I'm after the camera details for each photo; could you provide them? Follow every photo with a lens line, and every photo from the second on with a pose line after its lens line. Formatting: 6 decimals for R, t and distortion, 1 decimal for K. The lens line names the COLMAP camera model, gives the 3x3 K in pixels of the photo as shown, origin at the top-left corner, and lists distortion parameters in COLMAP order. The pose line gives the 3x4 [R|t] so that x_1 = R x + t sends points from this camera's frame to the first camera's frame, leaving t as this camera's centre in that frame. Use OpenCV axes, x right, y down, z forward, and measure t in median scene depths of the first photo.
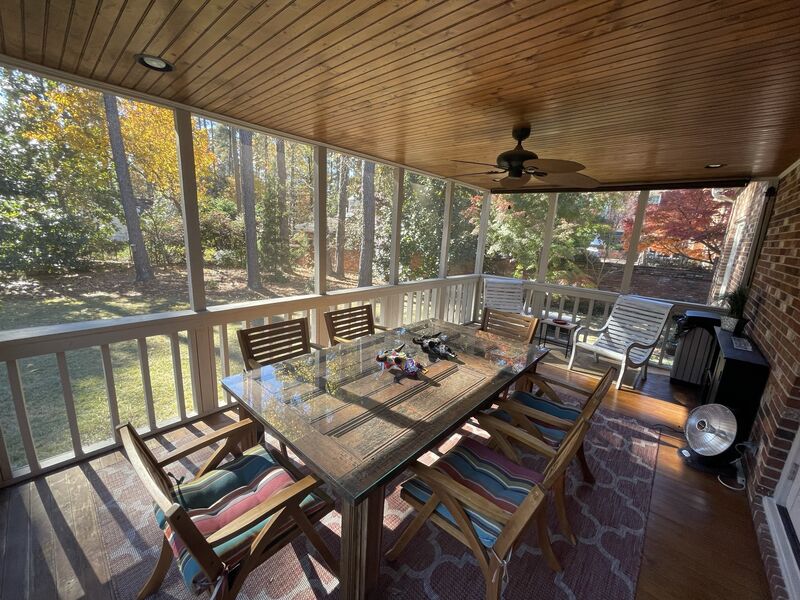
lens RADIAL K [[323.7, 0, 397.3], [0, 323.7, 301.2], [0, 0, 1]] dist [-0.000349, -0.000080]
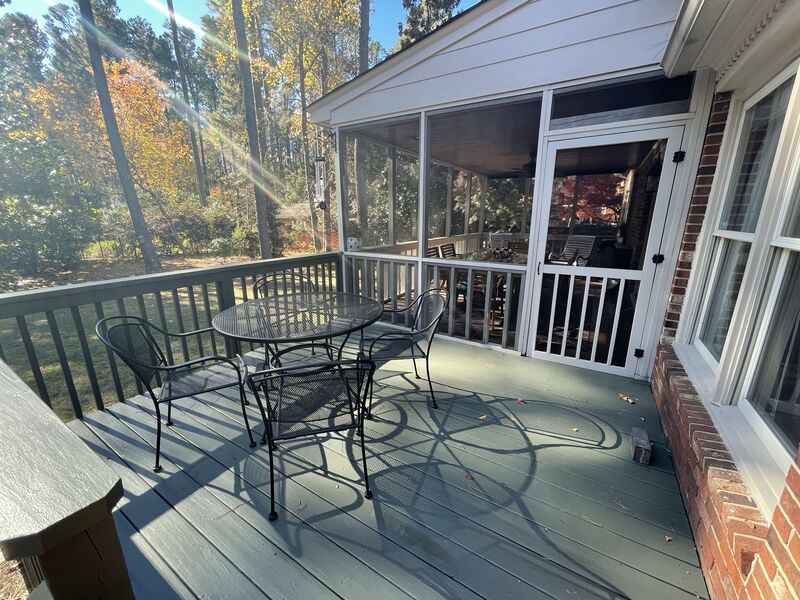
lens RADIAL K [[323.7, 0, 401.1], [0, 323.7, 298.7], [0, 0, 1]] dist [-0.000349, -0.000080]
pose [[0.981968, -0.093070, 0.164549, -0.212218], [0.085872, 0.995033, 0.050345, 0.061944], [-0.168418, -0.035307, 0.985083, -0.239299]]
